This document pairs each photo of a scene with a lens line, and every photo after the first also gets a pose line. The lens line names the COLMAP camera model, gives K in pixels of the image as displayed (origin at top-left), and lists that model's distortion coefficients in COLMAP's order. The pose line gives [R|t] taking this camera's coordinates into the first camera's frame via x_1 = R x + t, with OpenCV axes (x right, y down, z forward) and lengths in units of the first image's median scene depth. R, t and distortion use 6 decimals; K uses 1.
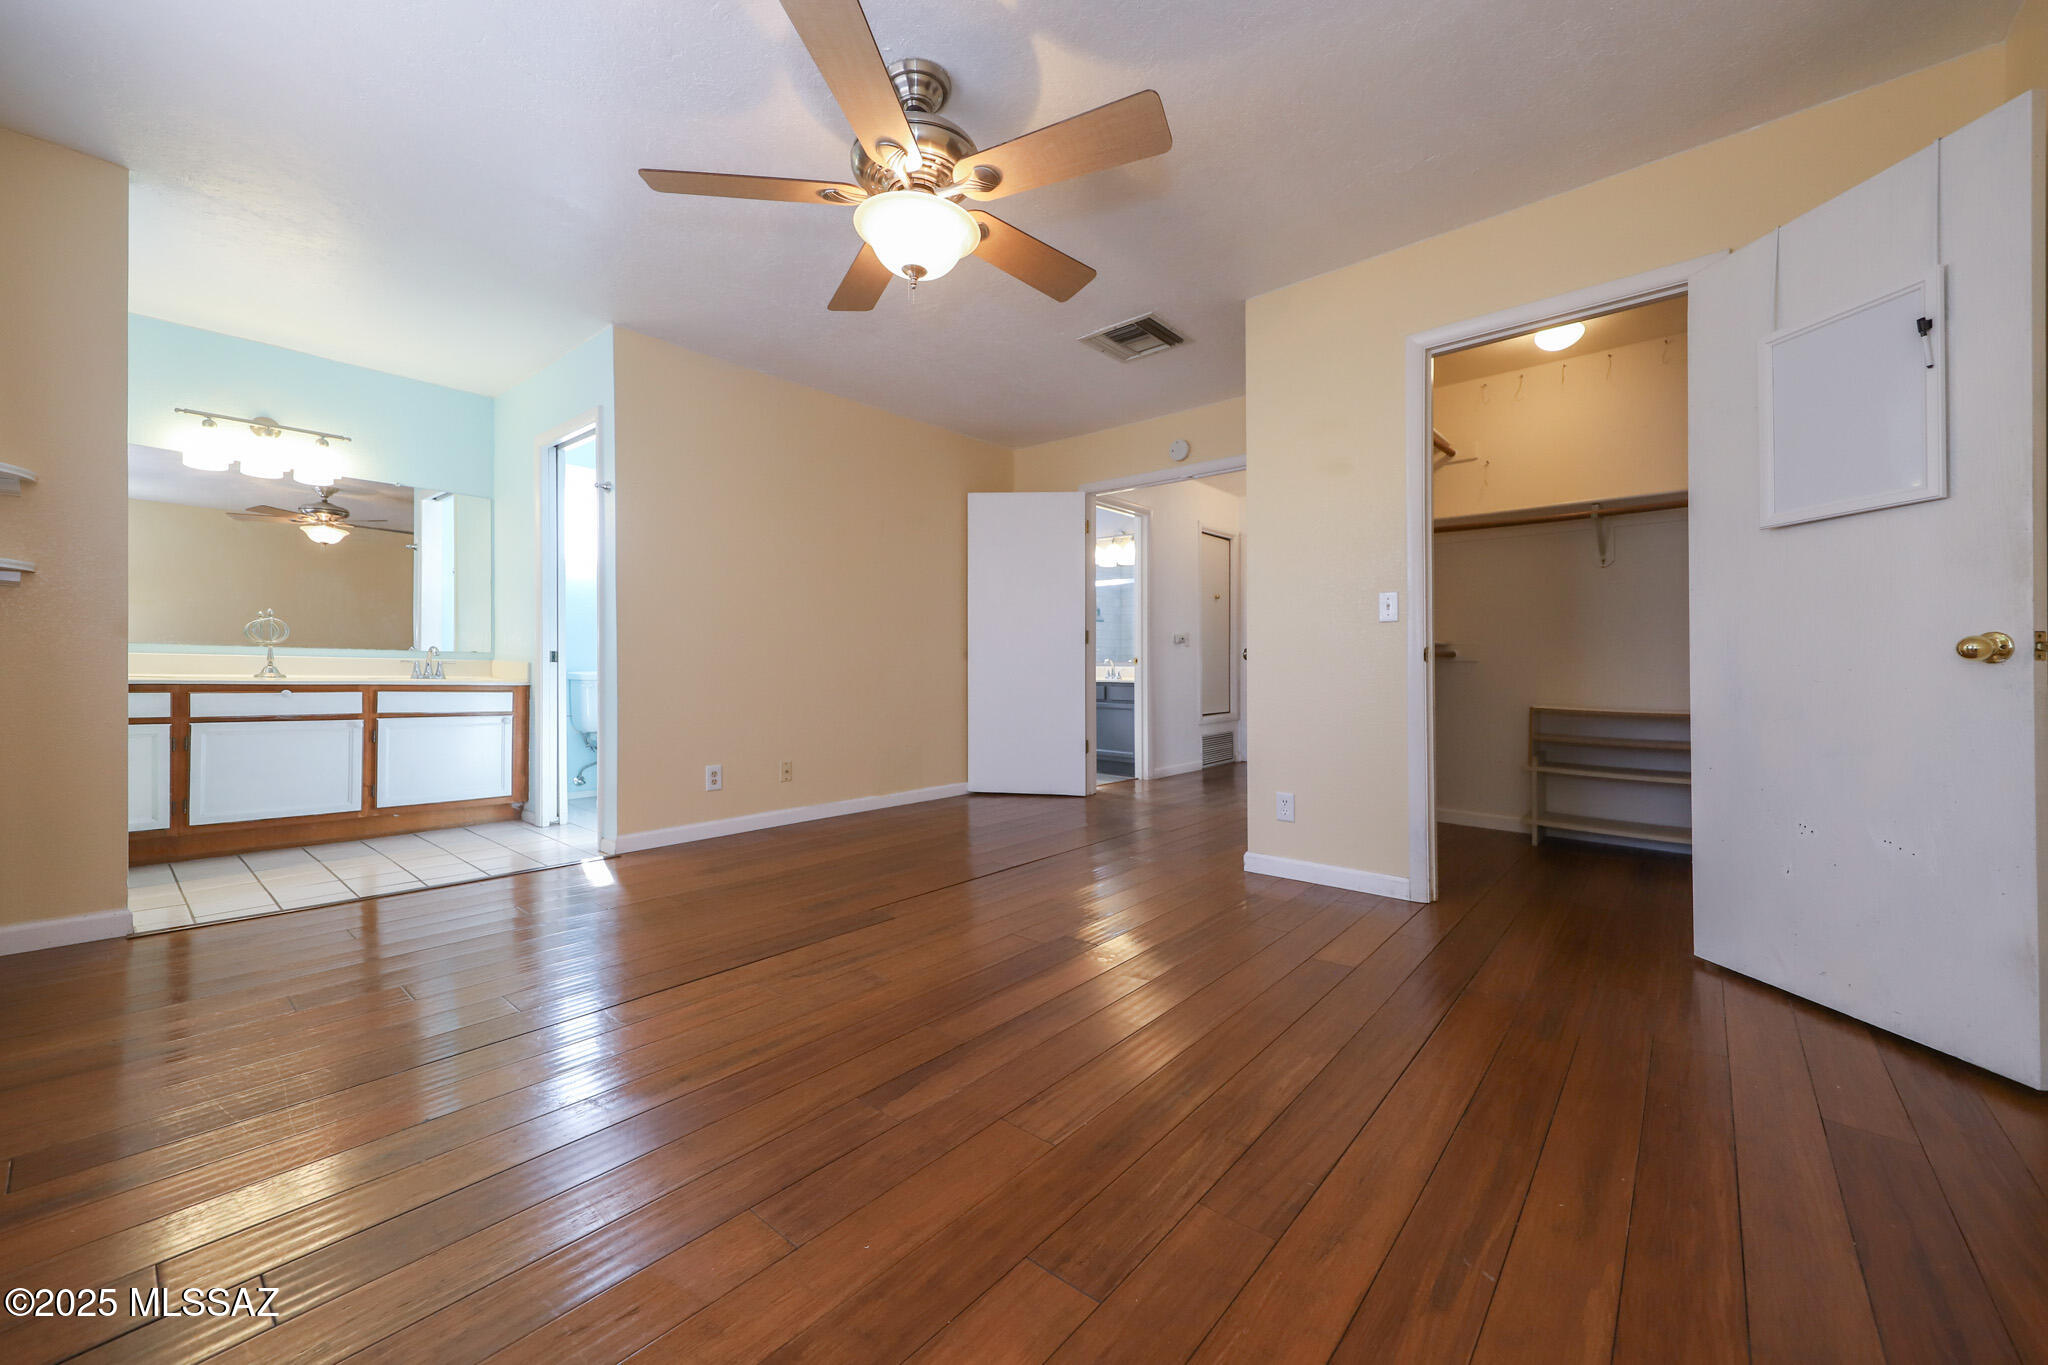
lens RADIAL K [[793.1, 0, 1036.6], [0, 793.1, 668.8], [0, 0, 1]] dist [-0.007714, -0.002944]
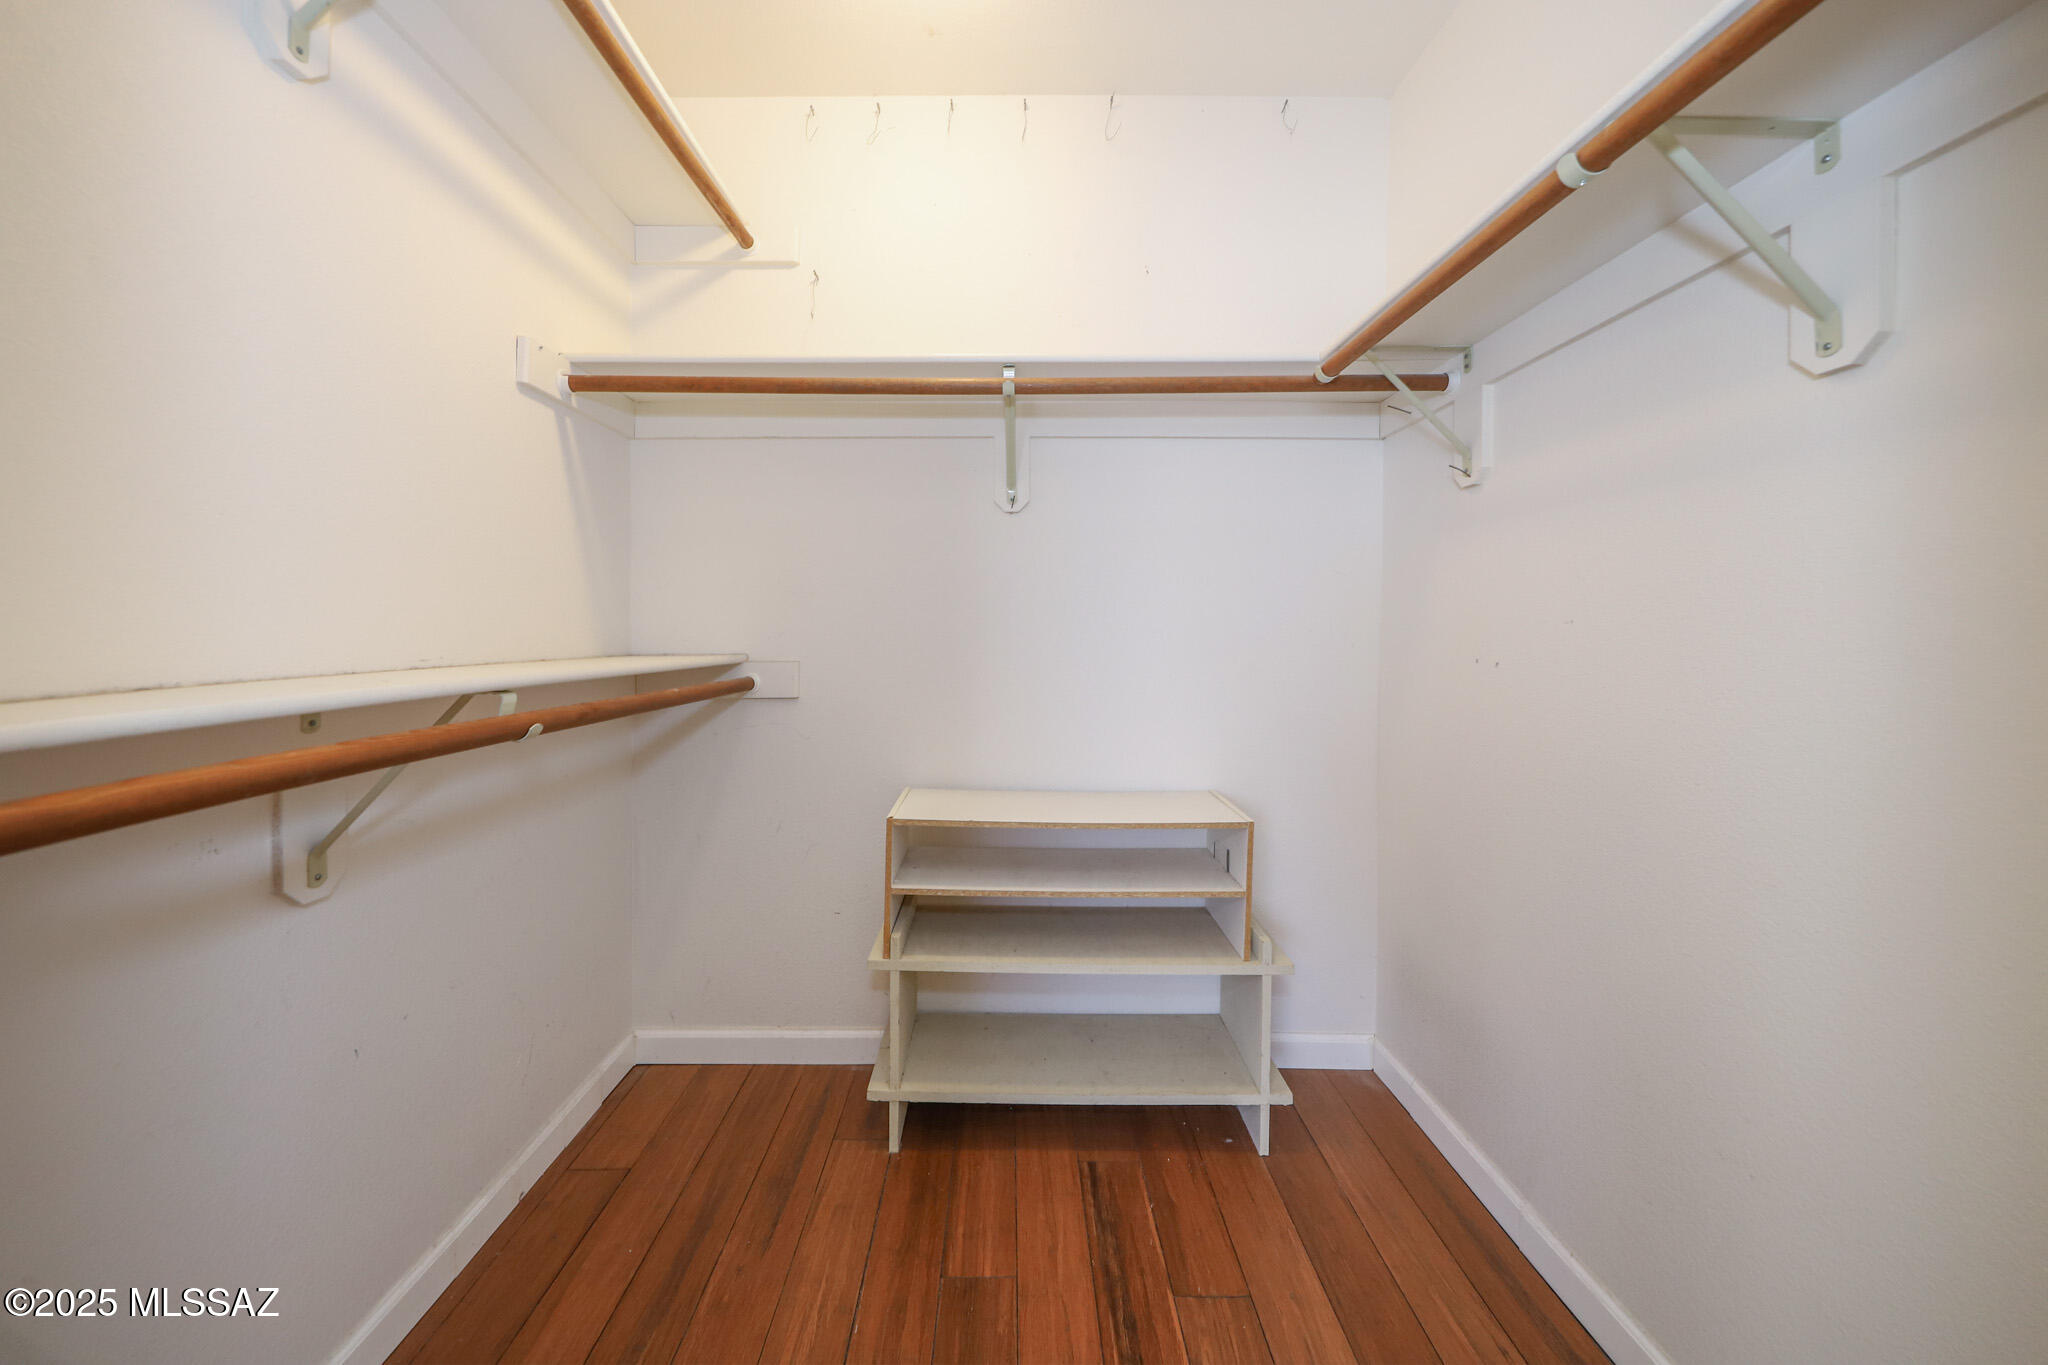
lens RADIAL K [[793.1, 0, 1021.3], [0, 793.1, 674.0], [0, 0, 1]] dist [-0.007714, -0.002944]
pose [[0.757833, -0.002952, 0.652441, 0.403051], [-0.001725, 0.999977, 0.006527, -0.025264], [-0.652446, -0.006072, 0.757811, 0.635470]]
